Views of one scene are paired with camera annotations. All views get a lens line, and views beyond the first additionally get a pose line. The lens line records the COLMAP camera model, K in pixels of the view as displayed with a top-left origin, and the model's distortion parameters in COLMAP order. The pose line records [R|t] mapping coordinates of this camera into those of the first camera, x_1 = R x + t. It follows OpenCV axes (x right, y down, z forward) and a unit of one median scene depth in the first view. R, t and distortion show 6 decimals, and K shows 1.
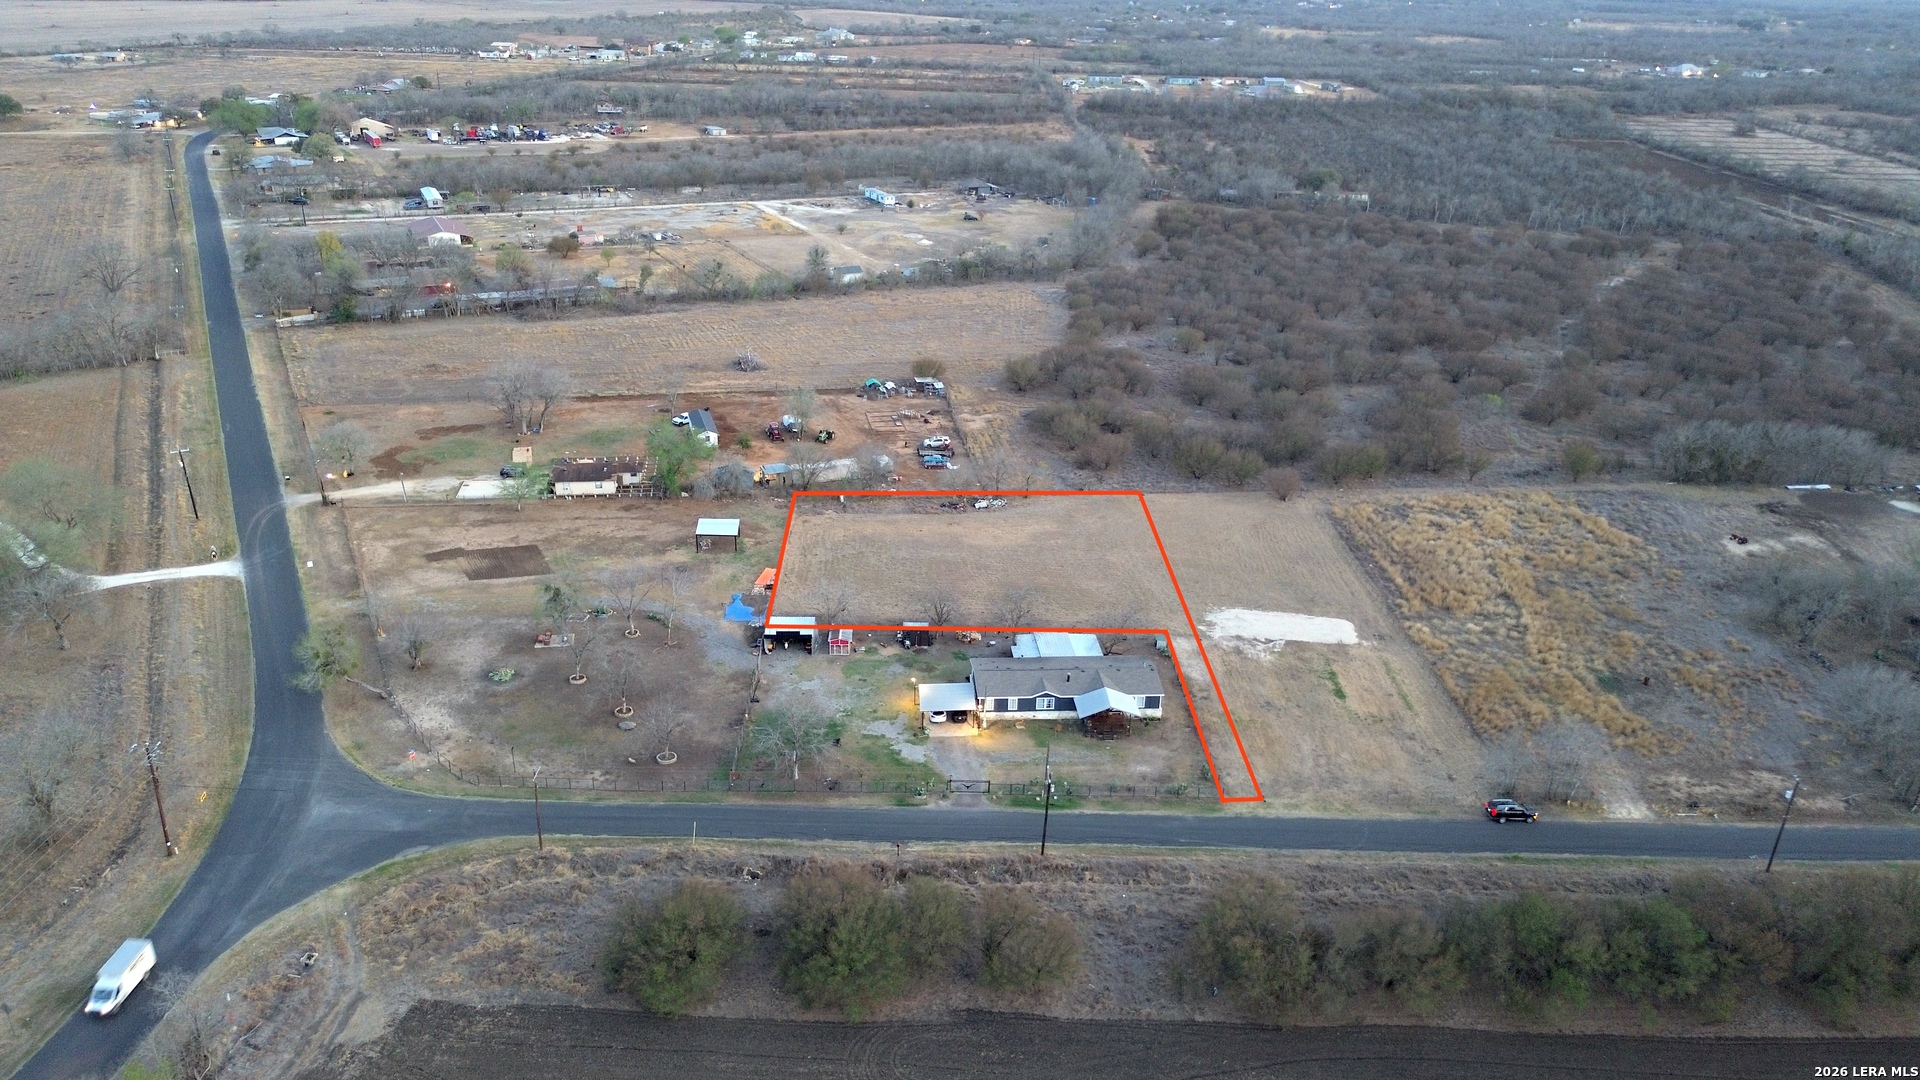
lens RADIAL K [[1347.6, 0, 964.8], [0, 1347.6, 544.2], [0, 0, 1]] dist [0.075939, -0.079059]
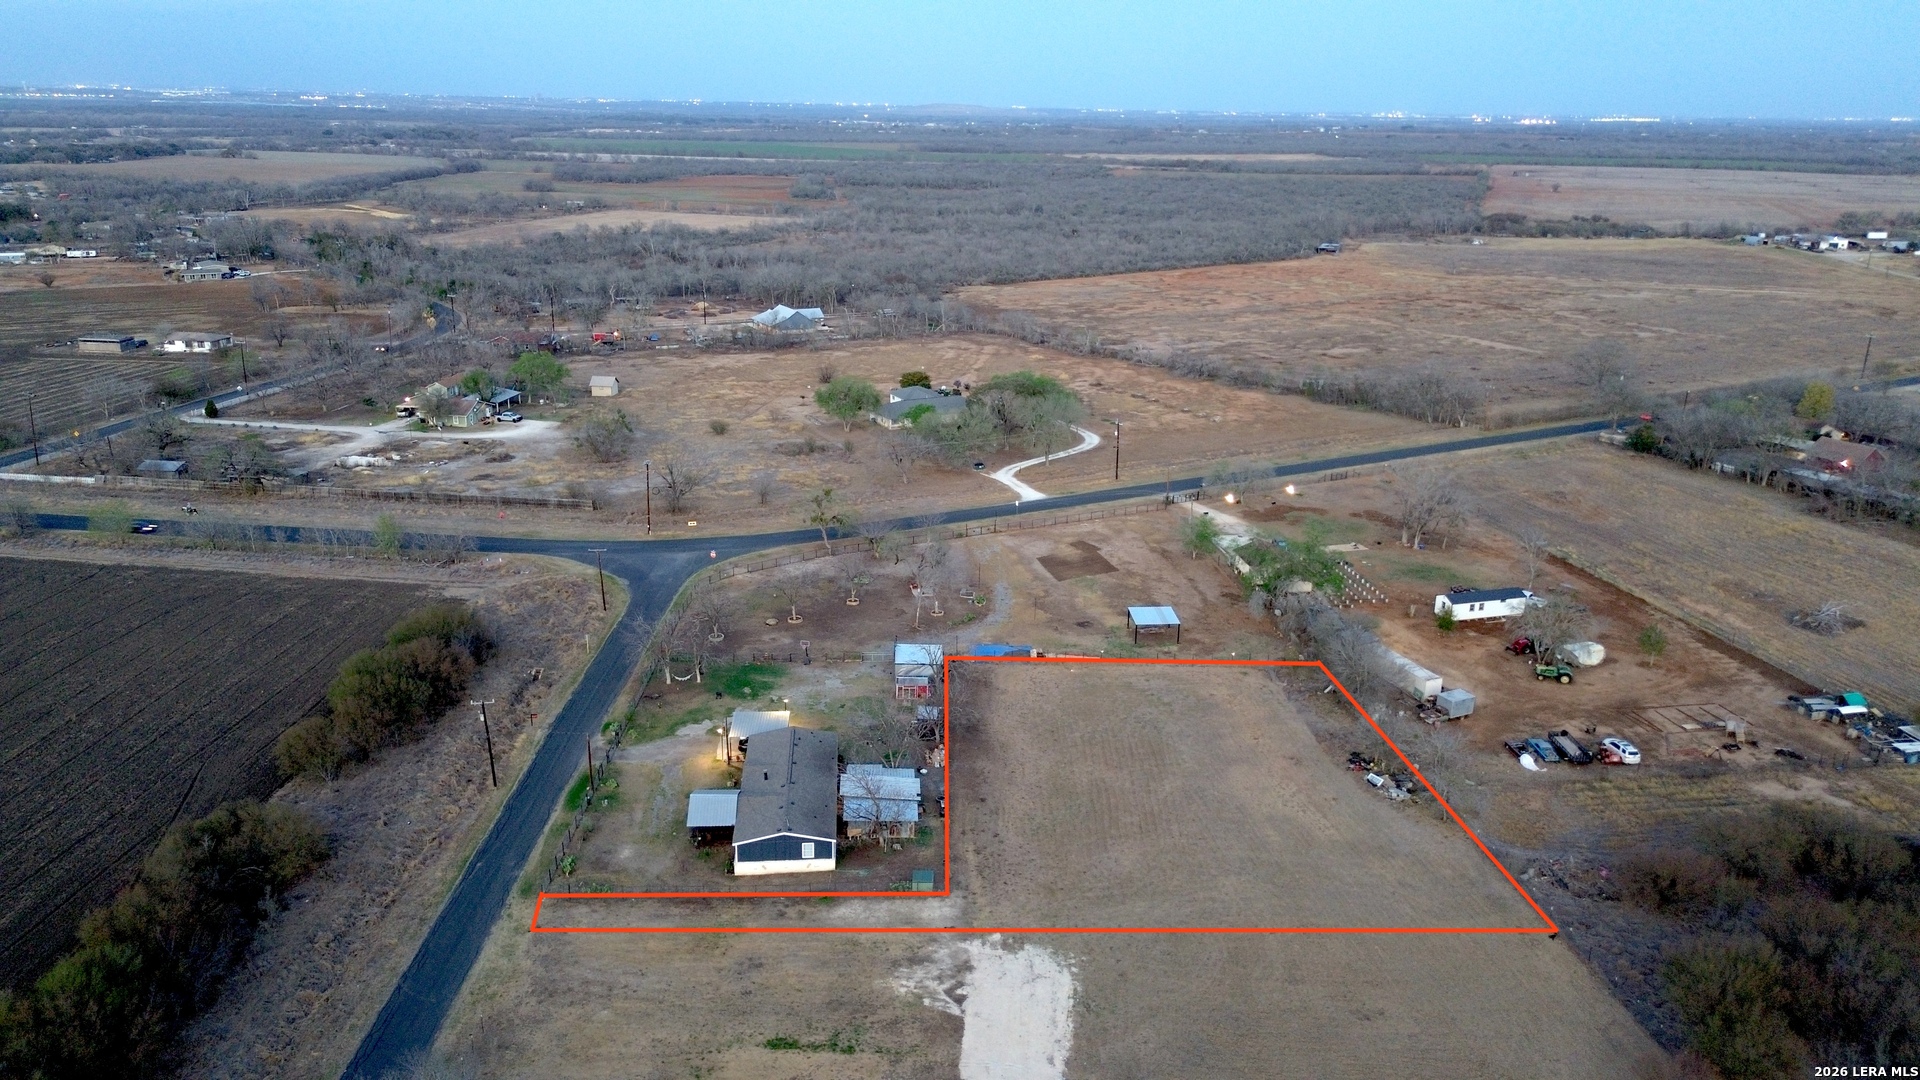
lens RADIAL K [[1347.6, 0, 964.8], [0, 1347.6, 544.2], [0, 0, 1]] dist [0.075939, -0.079059]
pose [[-0.008207, 0.284834, -0.958542, 0.681748], [-0.417732, 0.869949, 0.262085, -0.242023], [0.908533, 0.402565, 0.111845, 0.774535]]
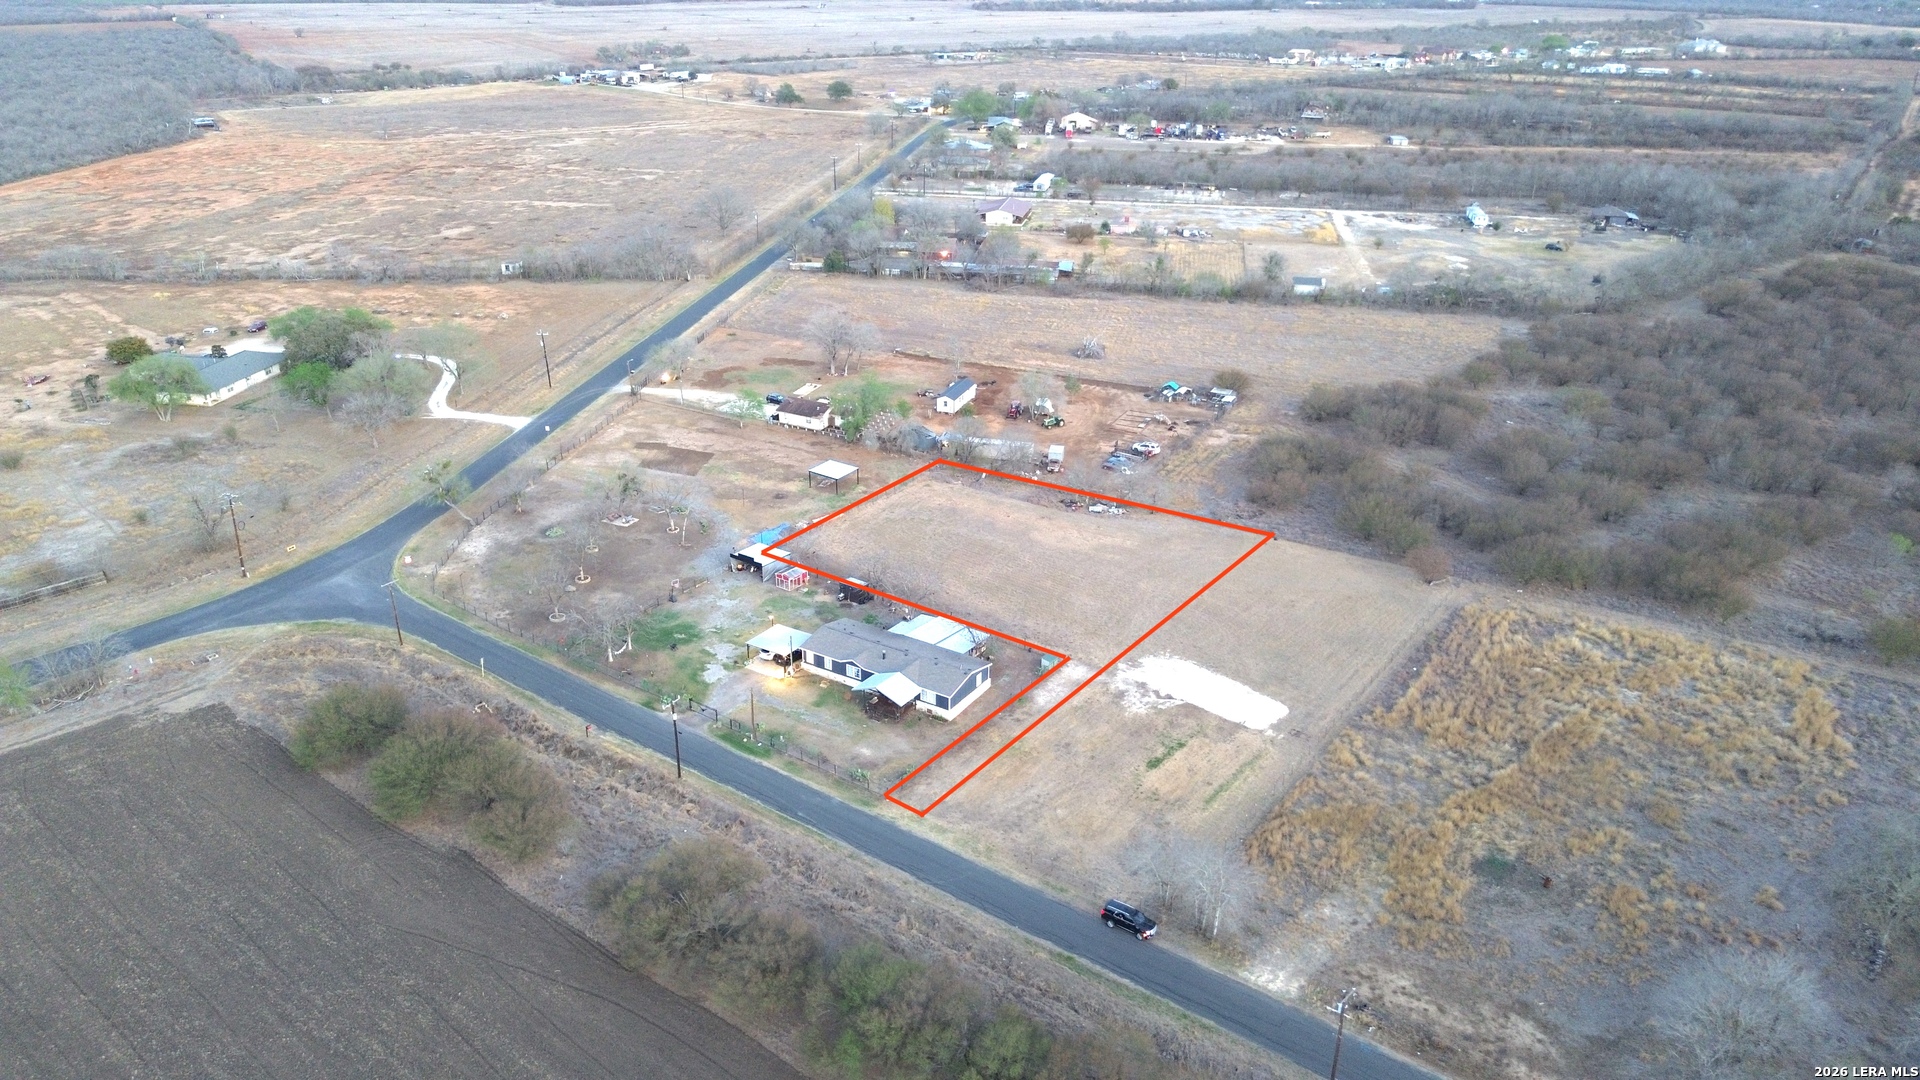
lens RADIAL K [[1347.6, 0, 964.8], [0, 1347.6, 544.2], [0, 0, 1]] dist [0.075939, -0.079059]
pose [[0.797241, 0.227197, -0.559274, 0.545213], [-0.231429, 0.970715, 0.064439, -0.050142], [0.557536, 0.078059, 0.826475, 0.150432]]
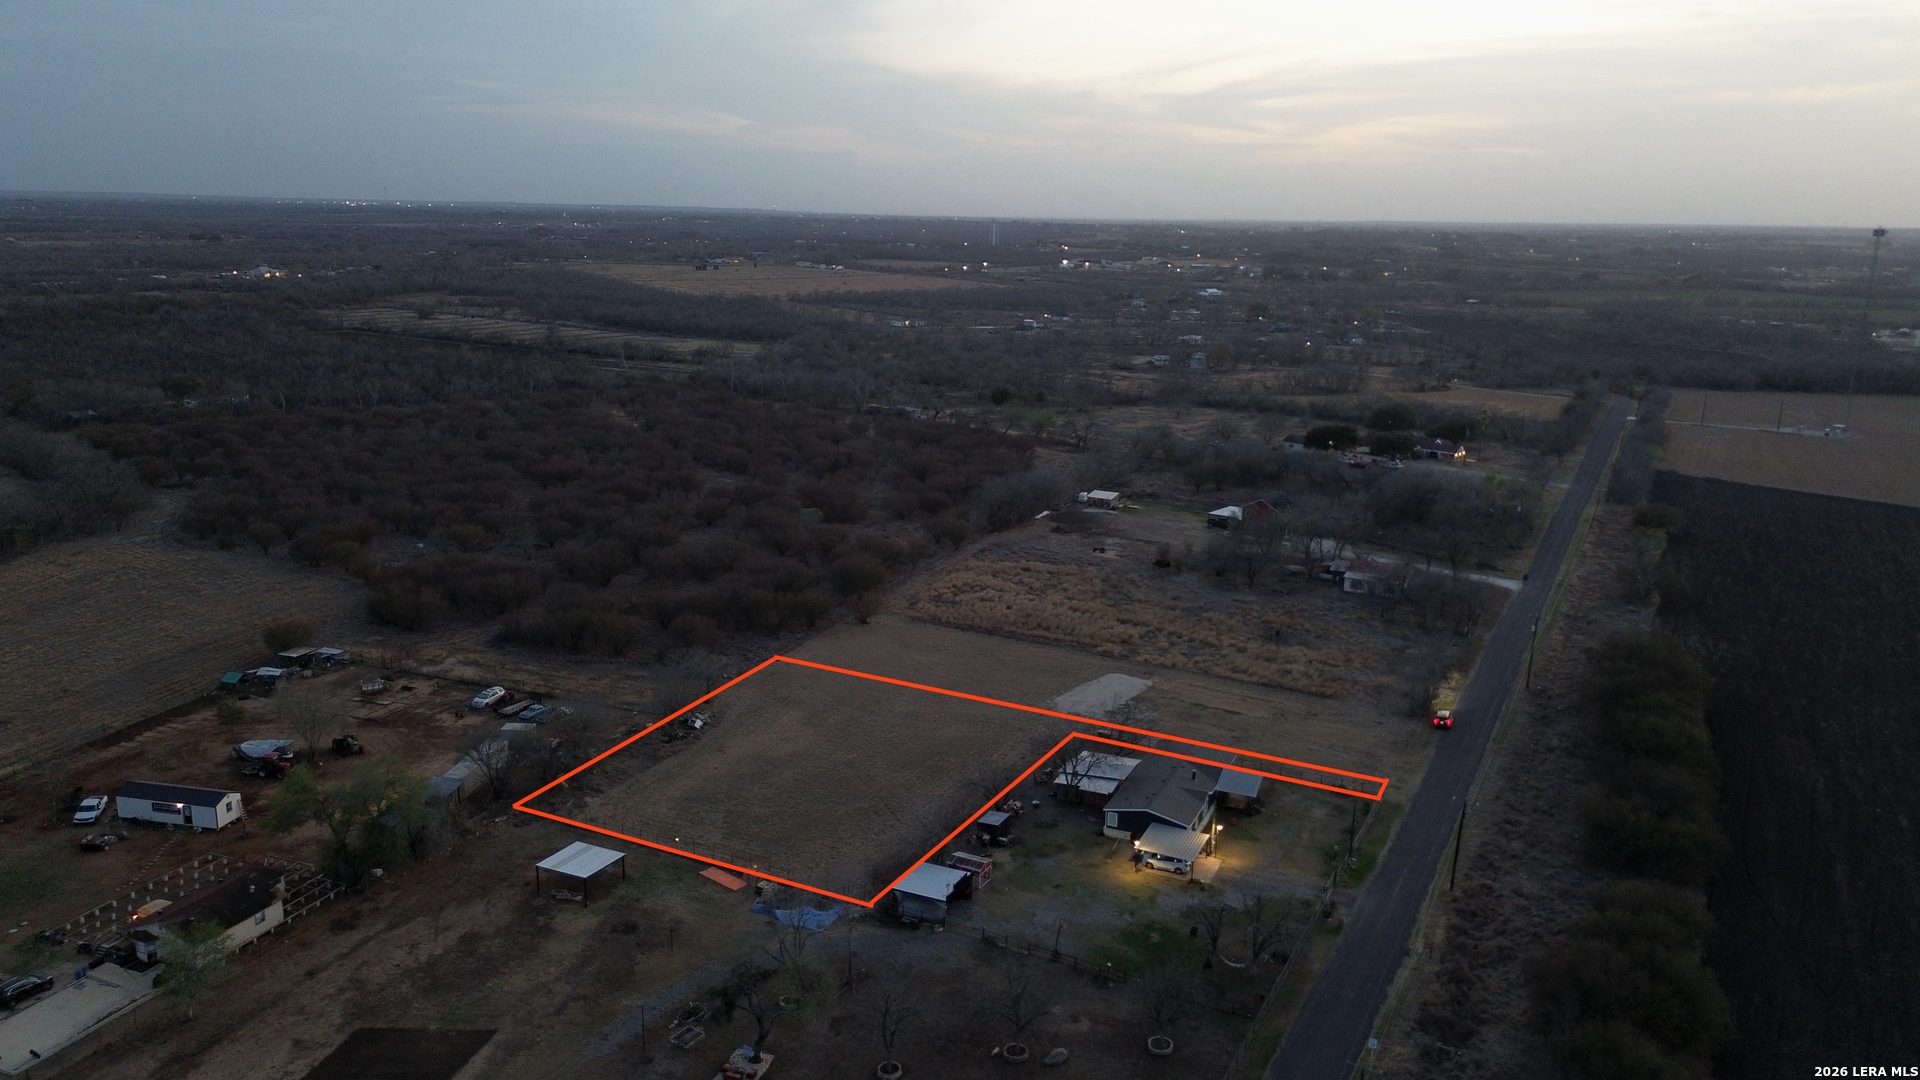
lens RADIAL K [[1347.6, 0, 964.8], [0, 1347.6, 544.2], [0, 0, 1]] dist [0.075939, -0.079059]
pose [[0.484645, -0.220937, 0.846348, -0.624223], [0.342408, 0.938280, 0.048862, -0.126439], [-0.804907, 0.266115, 0.530384, 0.467889]]
